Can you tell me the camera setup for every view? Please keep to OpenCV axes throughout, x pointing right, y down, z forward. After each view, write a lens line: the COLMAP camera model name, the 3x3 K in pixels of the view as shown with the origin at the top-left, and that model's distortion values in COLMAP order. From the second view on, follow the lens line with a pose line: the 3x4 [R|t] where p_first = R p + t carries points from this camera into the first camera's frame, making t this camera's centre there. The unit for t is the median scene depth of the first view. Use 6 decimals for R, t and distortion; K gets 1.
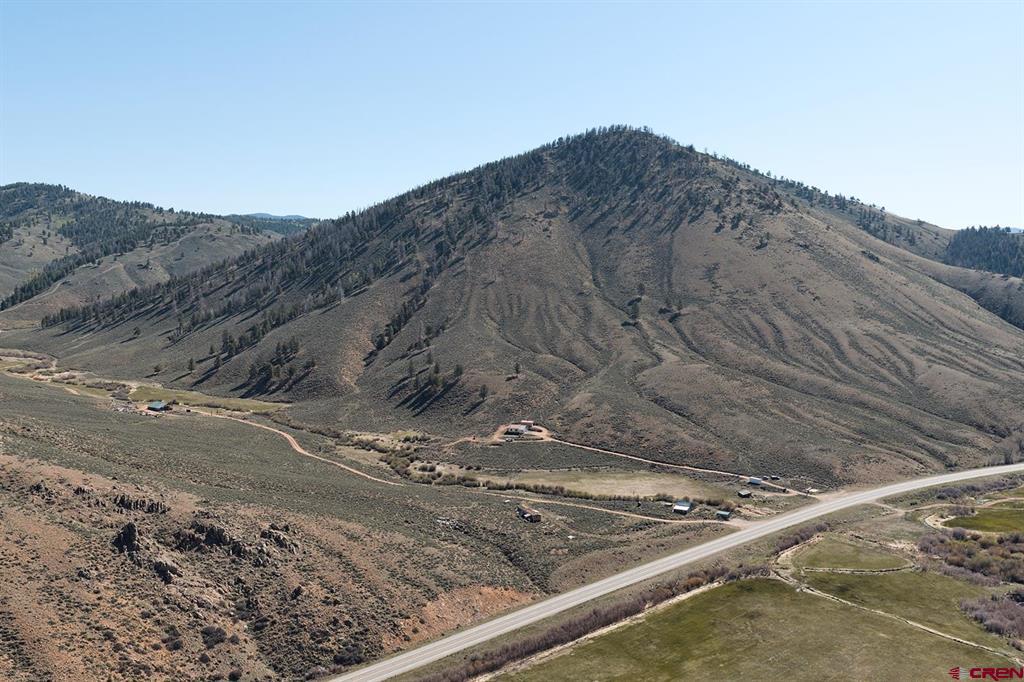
lens RADIAL K [[909.6, 0, 512.0], [0, 909.6, 341.0], [0, 0, 1]] dist [0.009426, -0.018120]
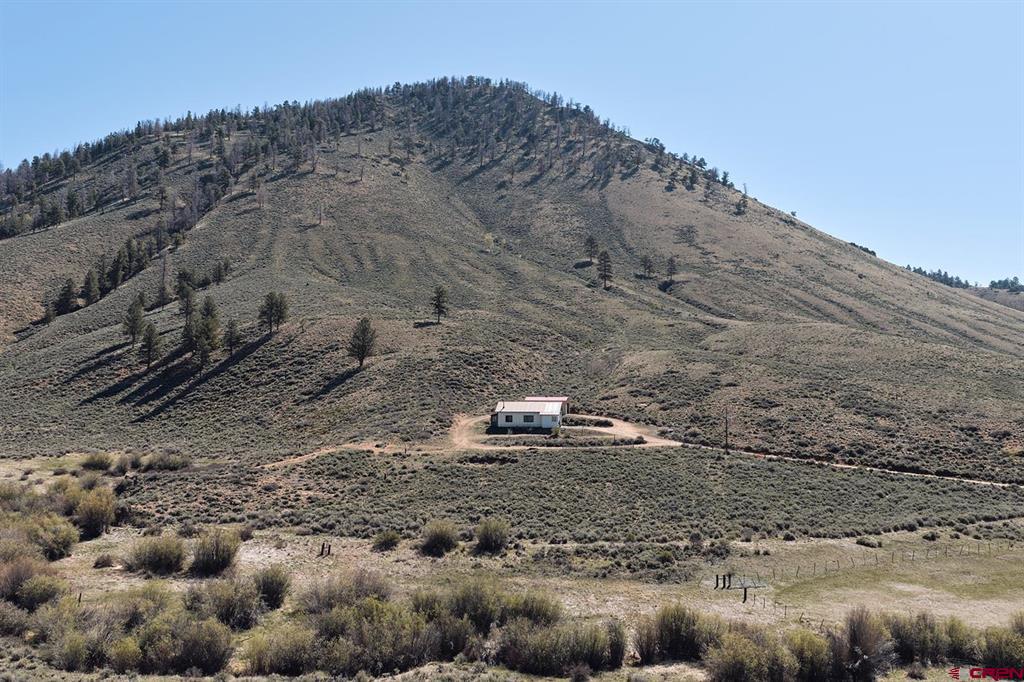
lens RADIAL K [[909.6, 0, 512.0], [0, 909.6, 341.0], [0, 0, 1]] dist [0.009426, -0.018120]
pose [[0.965779, 0.016728, 0.258825, -0.046900], [0.018925, 0.990713, -0.134647, 0.074025], [-0.258674, 0.134937, 0.956493, 0.490281]]
